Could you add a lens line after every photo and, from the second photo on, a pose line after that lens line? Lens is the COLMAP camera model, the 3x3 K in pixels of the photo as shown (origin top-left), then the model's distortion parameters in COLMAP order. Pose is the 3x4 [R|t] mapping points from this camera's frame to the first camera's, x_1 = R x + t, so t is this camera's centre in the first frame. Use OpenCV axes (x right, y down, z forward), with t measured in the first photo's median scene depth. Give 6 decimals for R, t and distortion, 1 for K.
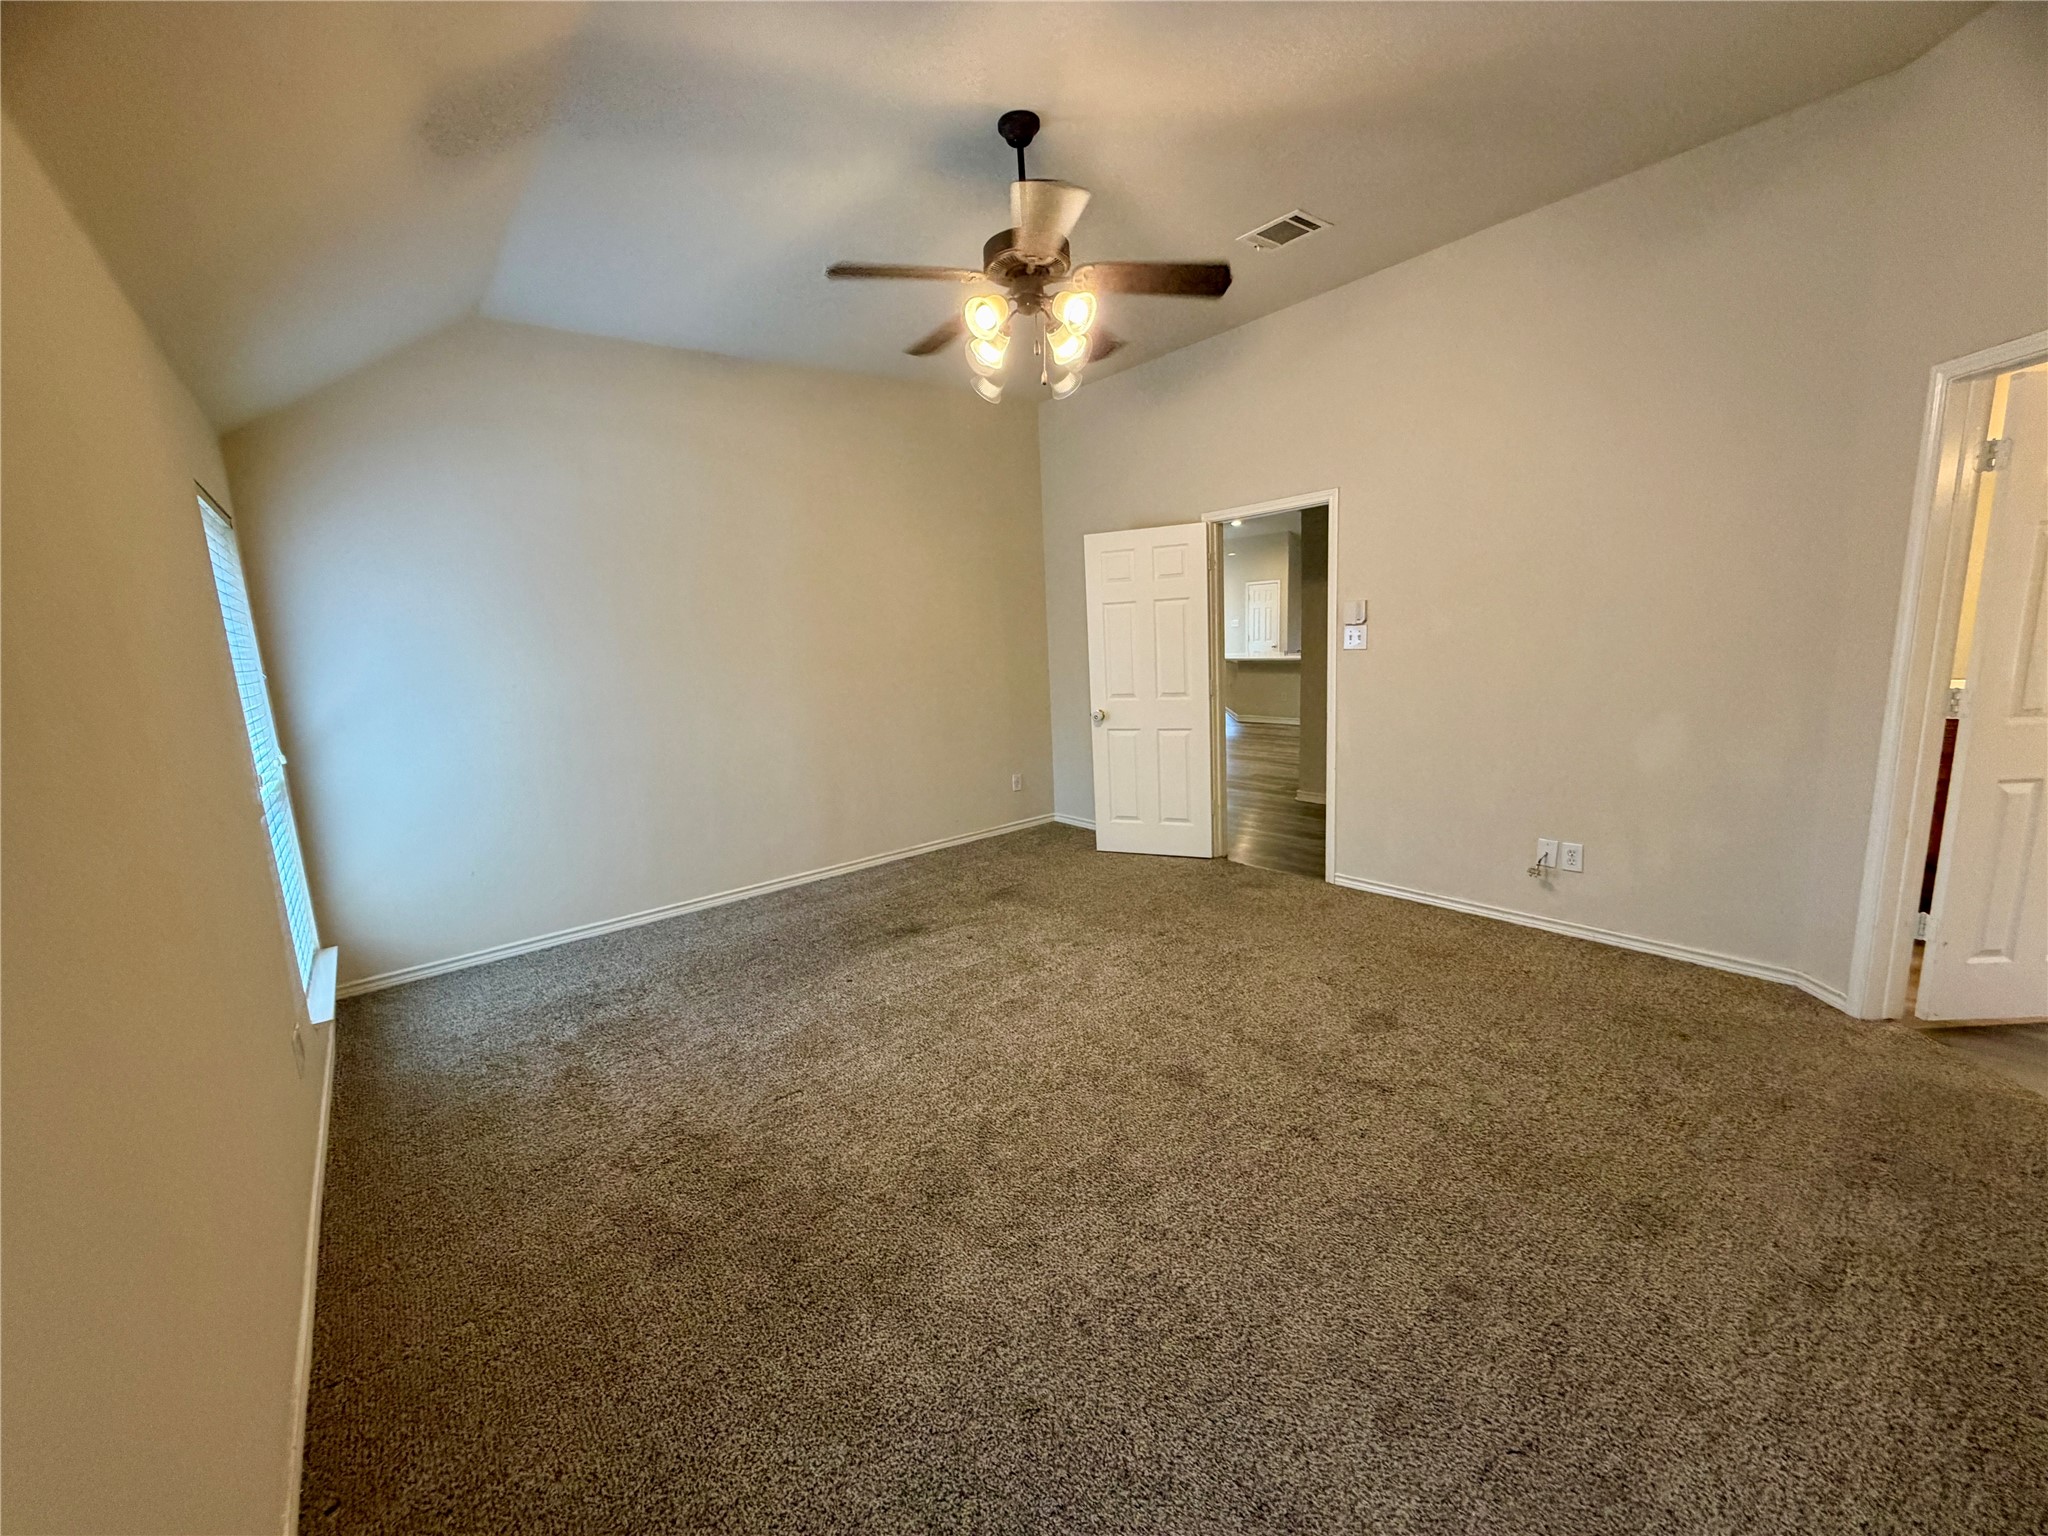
lens RADIAL K [[817.8, 0, 1017.4], [0, 817.8, 768.8], [0, 0, 1]] dist [0.000122, 0.000408]
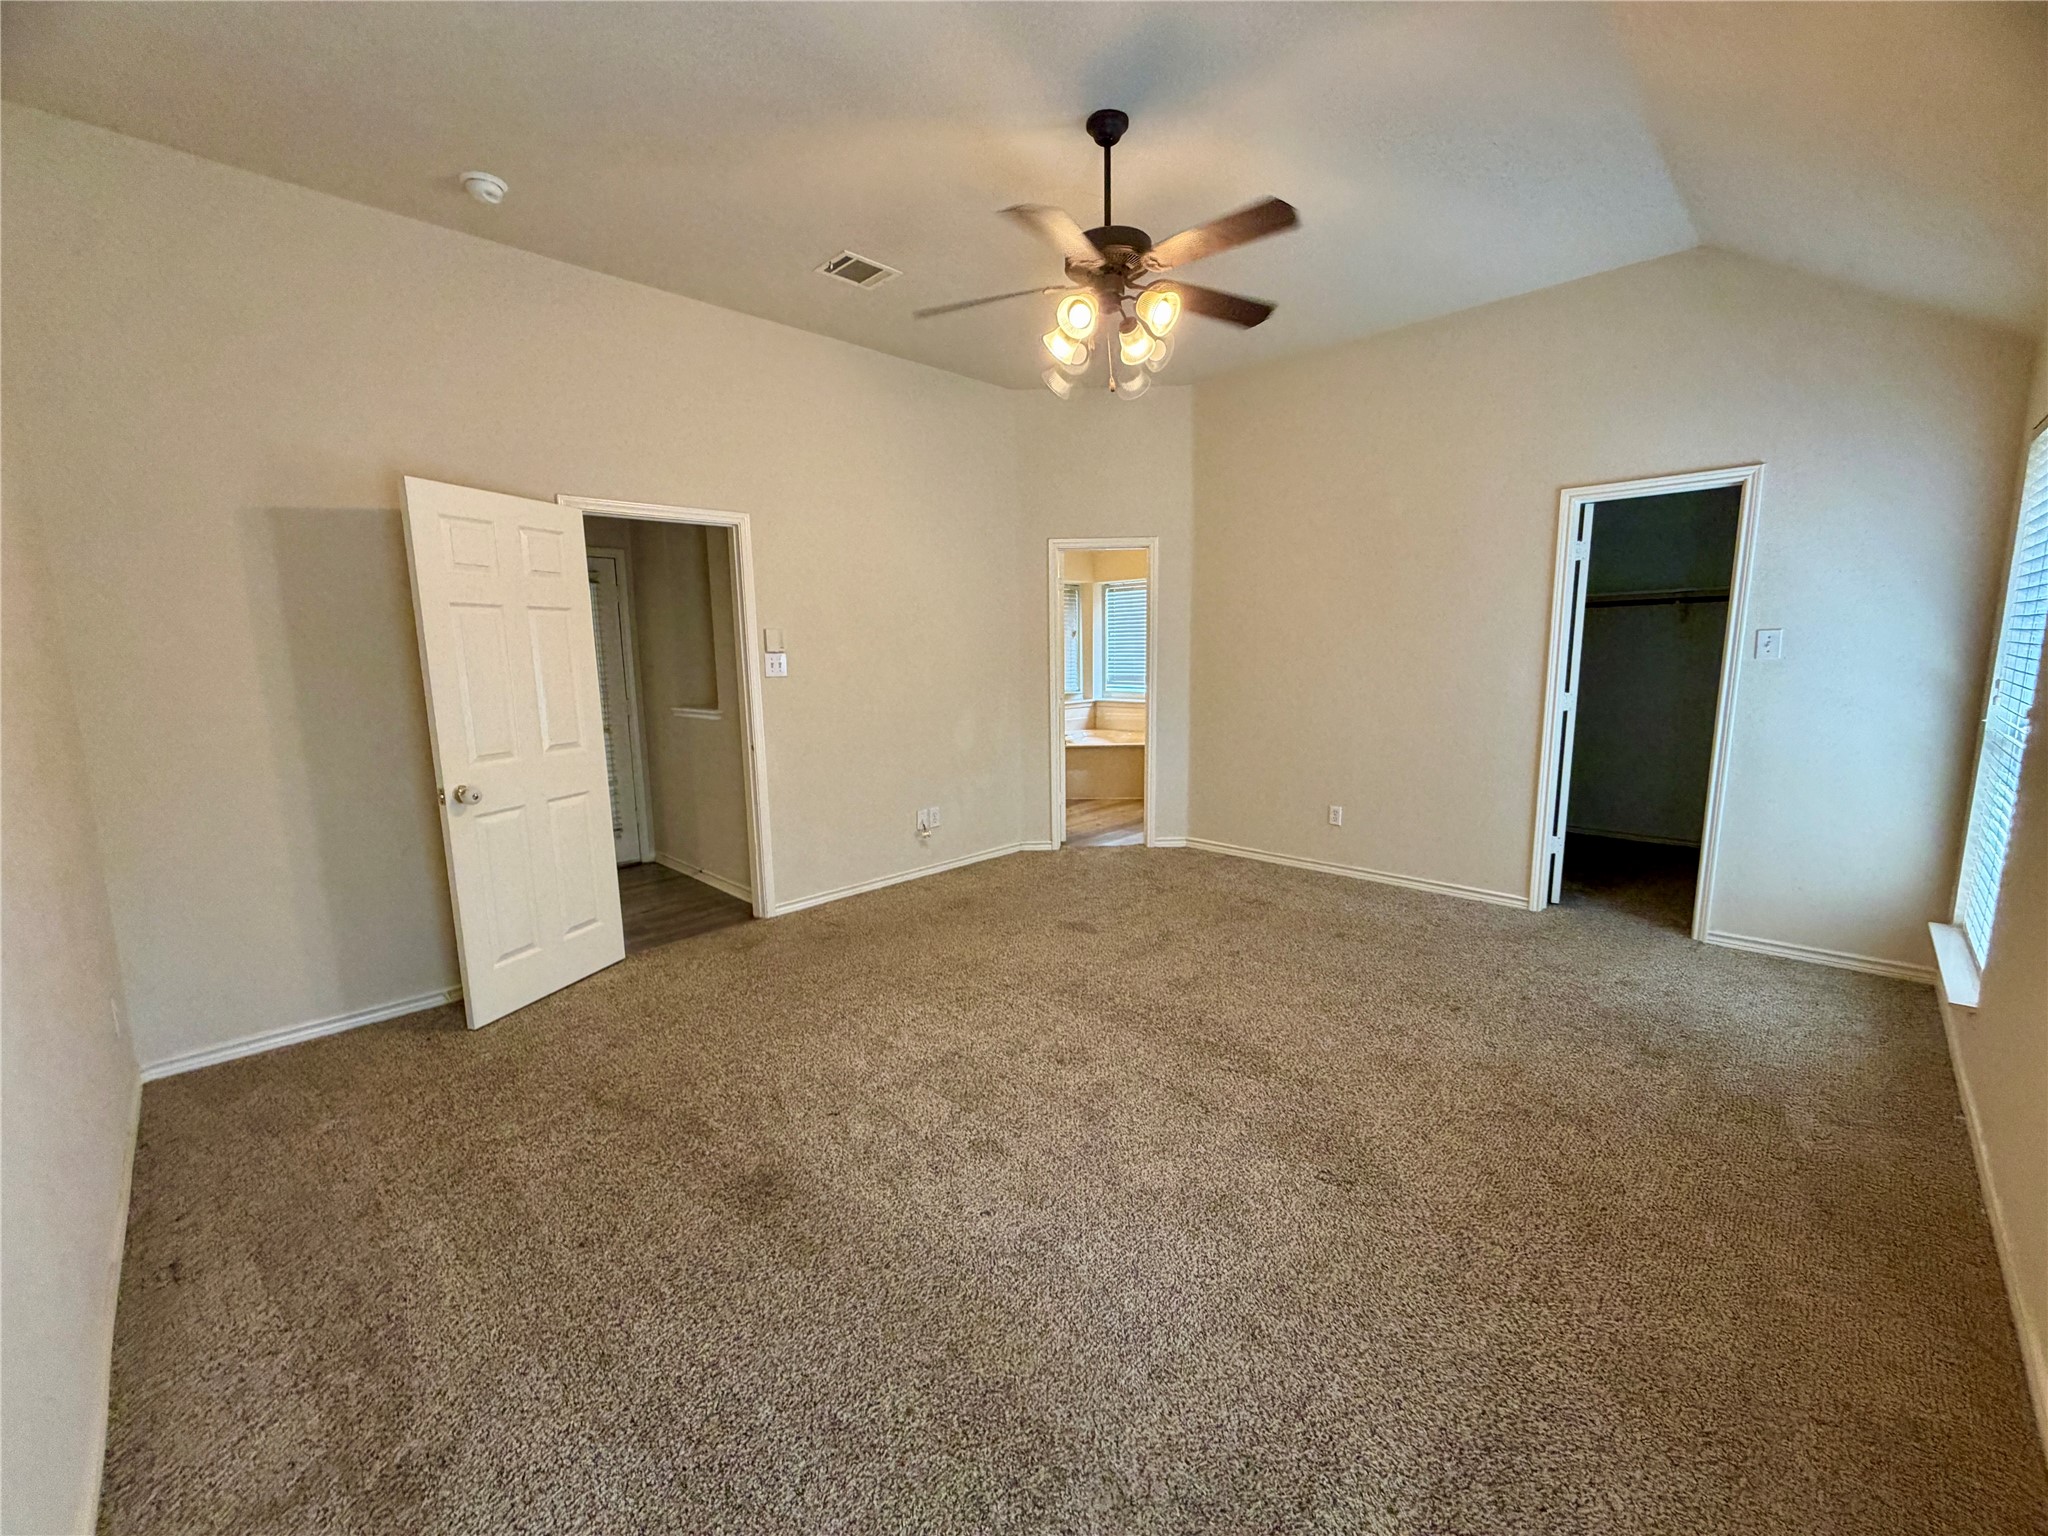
lens RADIAL K [[817.8, 0, 1017.4], [0, 817.8, 768.8], [0, 0, 1]] dist [0.000122, 0.000408]
pose [[-0.111731, -0.092045, 0.989467, -0.642895], [0.186608, 0.976045, 0.111868, -0.093328], [-0.976060, 0.197141, -0.091878, 0.832706]]
